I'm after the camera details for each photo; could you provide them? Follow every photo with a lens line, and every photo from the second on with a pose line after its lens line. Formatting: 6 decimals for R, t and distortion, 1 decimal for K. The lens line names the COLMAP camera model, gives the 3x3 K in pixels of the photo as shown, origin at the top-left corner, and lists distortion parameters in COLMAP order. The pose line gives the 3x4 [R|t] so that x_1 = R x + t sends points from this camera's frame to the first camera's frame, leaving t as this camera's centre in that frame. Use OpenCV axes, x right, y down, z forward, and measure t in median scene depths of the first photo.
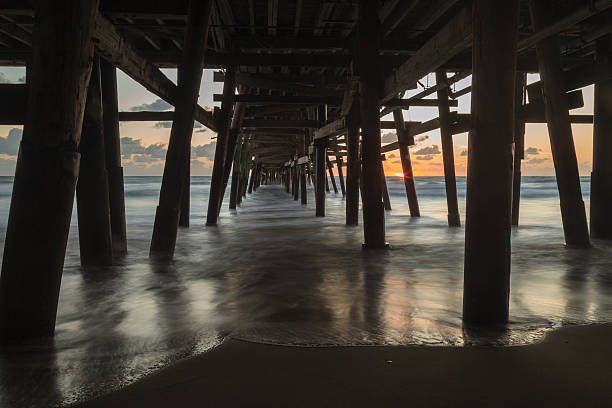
lens RADIAL K [[567.9, 0, 305.0], [0, 567.9, 219.1], [0, 0, 1]] dist [0.004021, -0.002927]
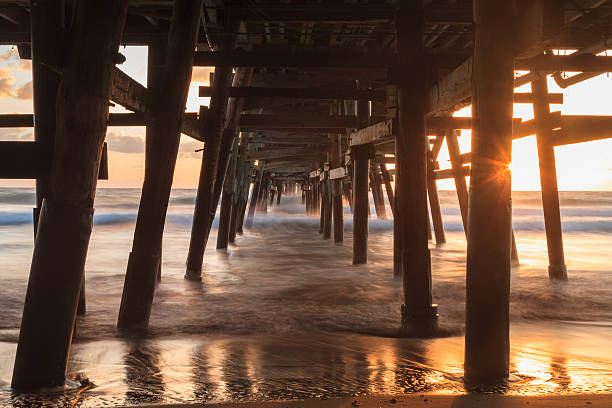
lens RADIAL K [[570.3, 0, 284.0], [0, 570.3, 219.9], [0, 0, 1]] dist [-0.001536, 0.003896]
pose [[0.999200, 0.007115, -0.039347, -0.033417], [-0.010686, 0.995765, -0.091317, 0.002545], [0.038531, 0.091665, 0.995044, 0.362842]]
